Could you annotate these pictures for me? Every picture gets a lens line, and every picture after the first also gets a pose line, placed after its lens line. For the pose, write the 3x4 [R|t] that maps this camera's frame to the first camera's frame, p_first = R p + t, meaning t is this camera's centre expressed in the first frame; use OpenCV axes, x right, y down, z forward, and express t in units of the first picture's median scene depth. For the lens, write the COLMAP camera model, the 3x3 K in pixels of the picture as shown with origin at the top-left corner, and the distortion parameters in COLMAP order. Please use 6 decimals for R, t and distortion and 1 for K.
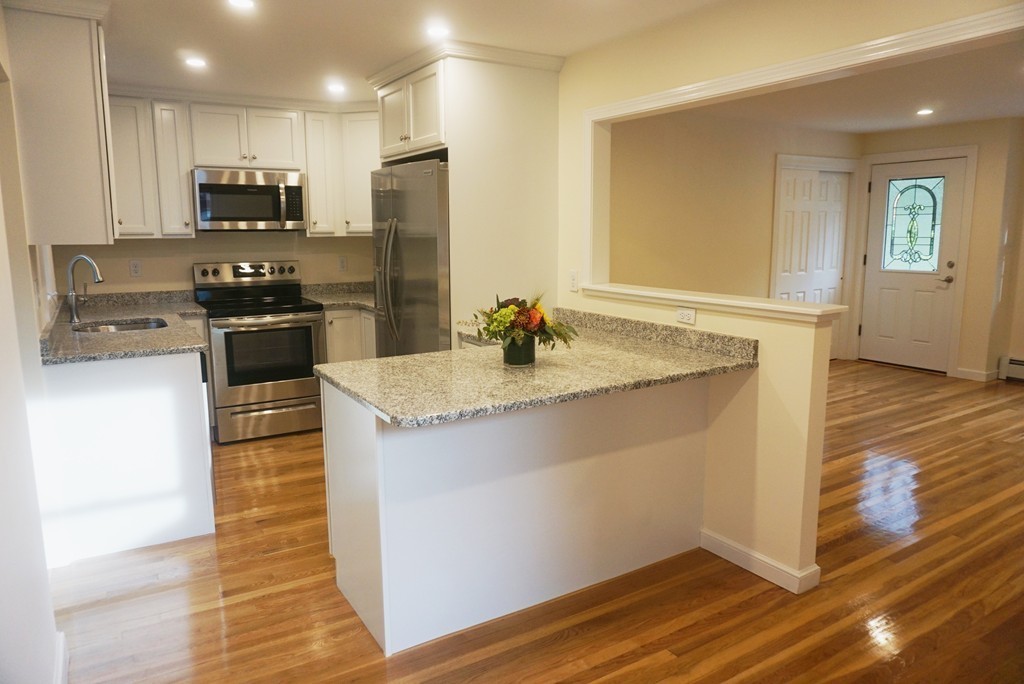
lens RADIAL K [[675.5, 0, 512.0], [0, 675.5, 342.0], [0, 0, 1]] dist [-0.064677, 0.045460]
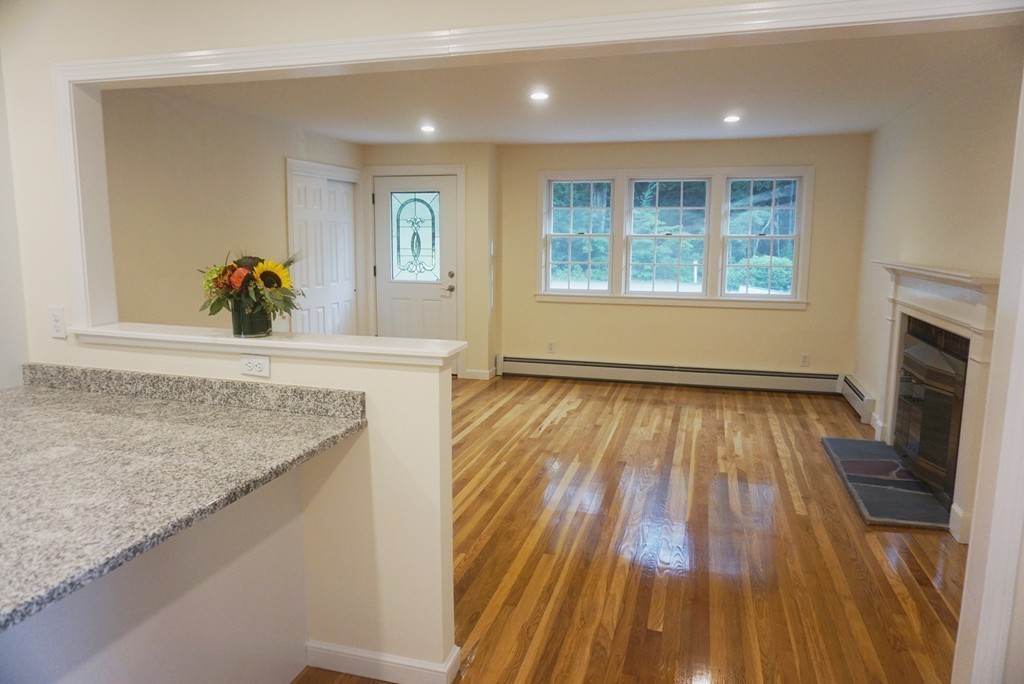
lens RADIAL K [[675.5, 0, 512.0], [0, 675.5, 342.0], [0, 0, 1]] dist [-0.064677, 0.045460]
pose [[0.732827, -0.085999, 0.674959, -0.021816], [0.091886, 0.995402, 0.027063, -0.048697], [-0.674182, 0.042187, 0.737359, 0.225458]]
